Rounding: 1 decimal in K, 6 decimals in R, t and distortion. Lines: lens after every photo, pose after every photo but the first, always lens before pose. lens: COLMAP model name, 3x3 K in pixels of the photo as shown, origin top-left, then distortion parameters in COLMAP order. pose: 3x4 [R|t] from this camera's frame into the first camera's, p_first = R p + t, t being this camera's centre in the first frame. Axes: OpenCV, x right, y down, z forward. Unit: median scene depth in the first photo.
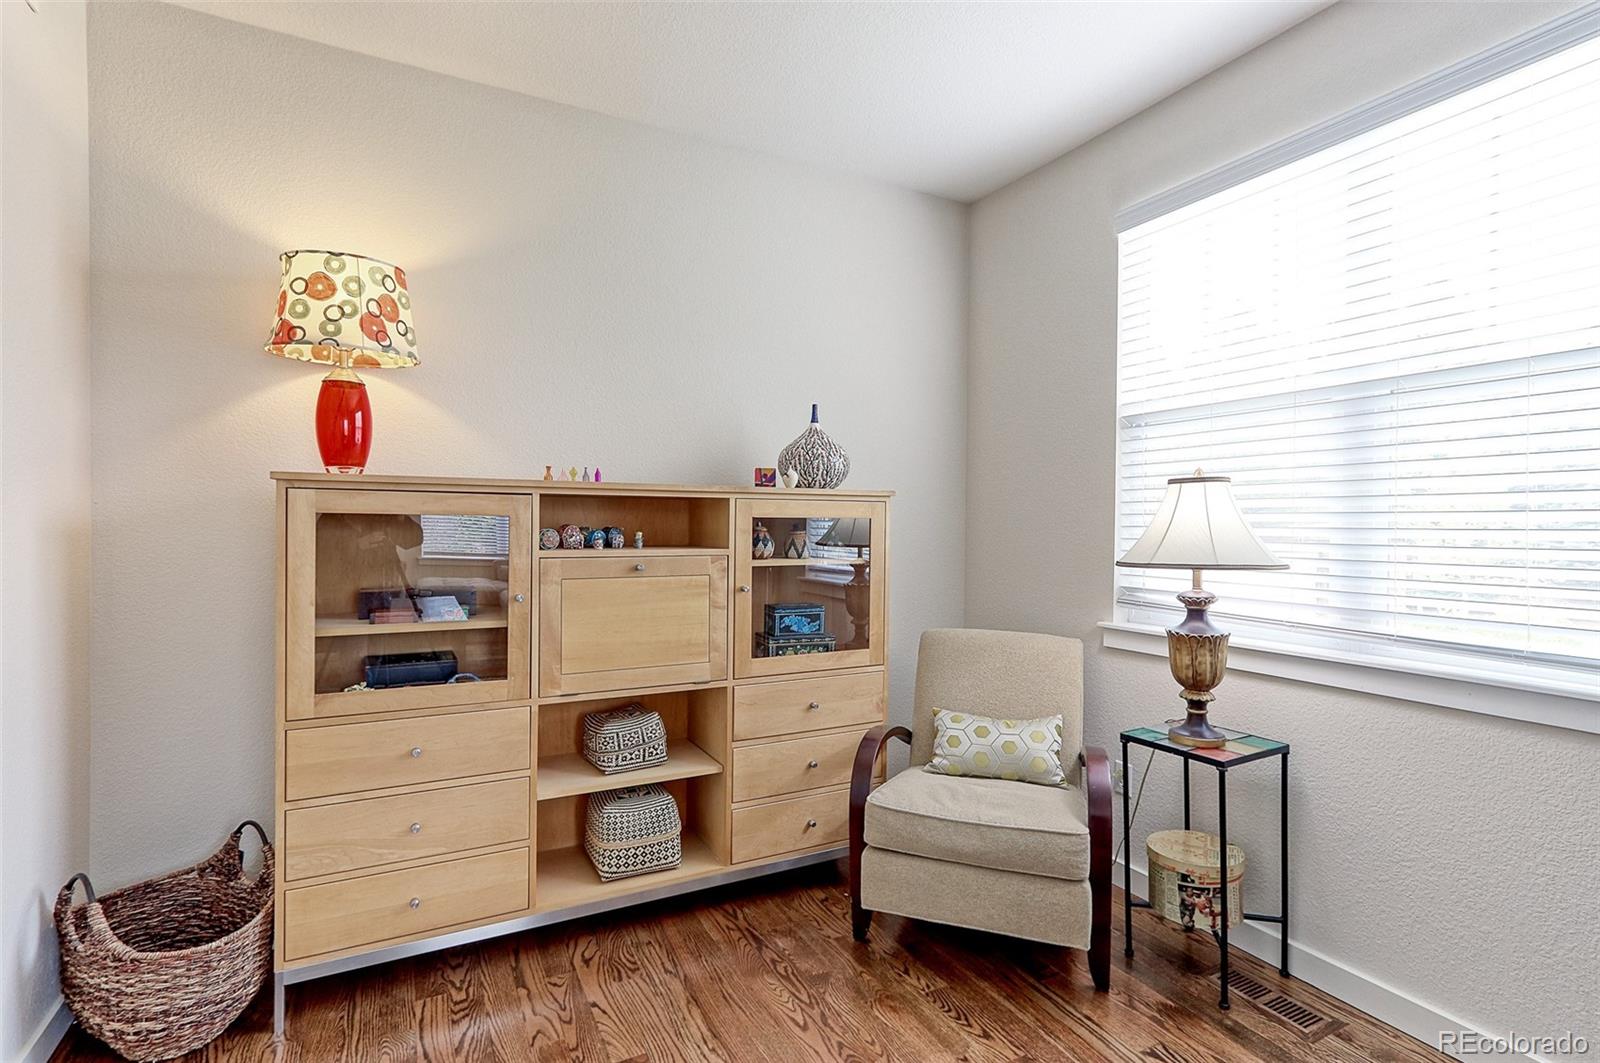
lens RADIAL K [[759.0, 0, 793.5], [0, 759.0, 531.7], [0, 0, 1]] dist [0.004599, 0.000941]
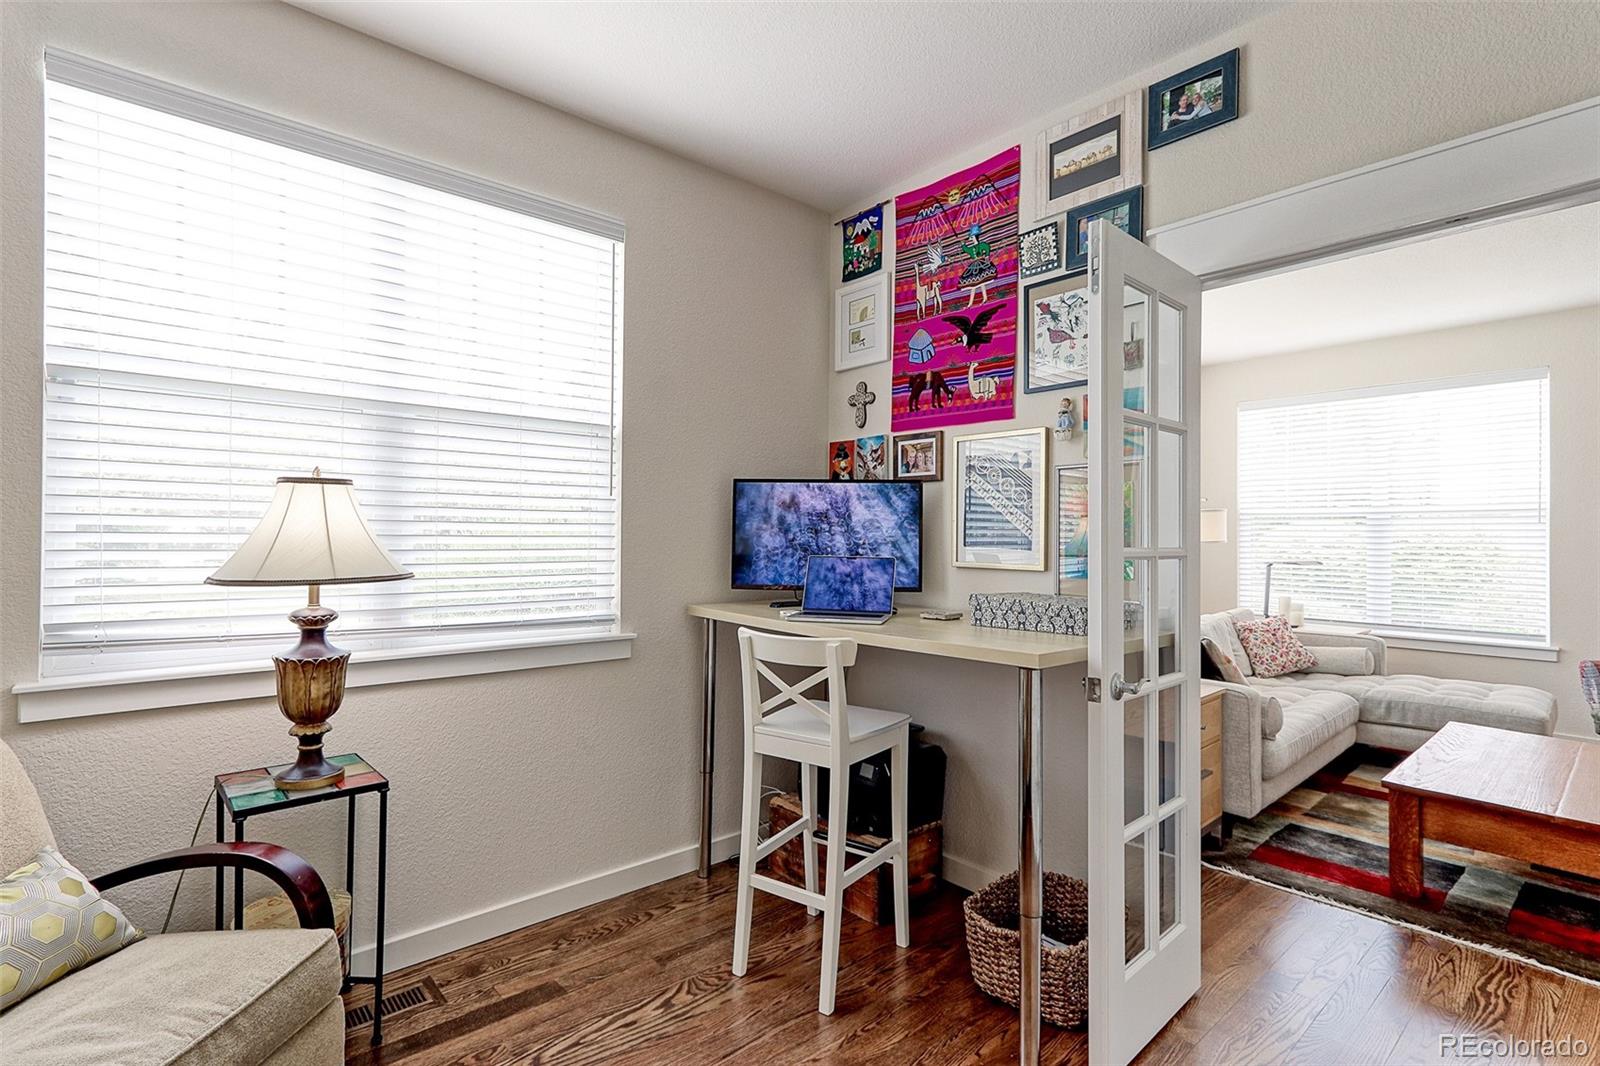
lens RADIAL K [[745.0, 0, 809.1], [0, 745.0, 537.5], [0, 0, 1]] dist [-0.002357, -0.000254]
pose [[-0.231749, -0.007874, 0.972744, -0.426292], [-0.001998, 0.999969, 0.007618, -0.010903], [-0.972774, -0.000178, -0.231757, 0.649388]]
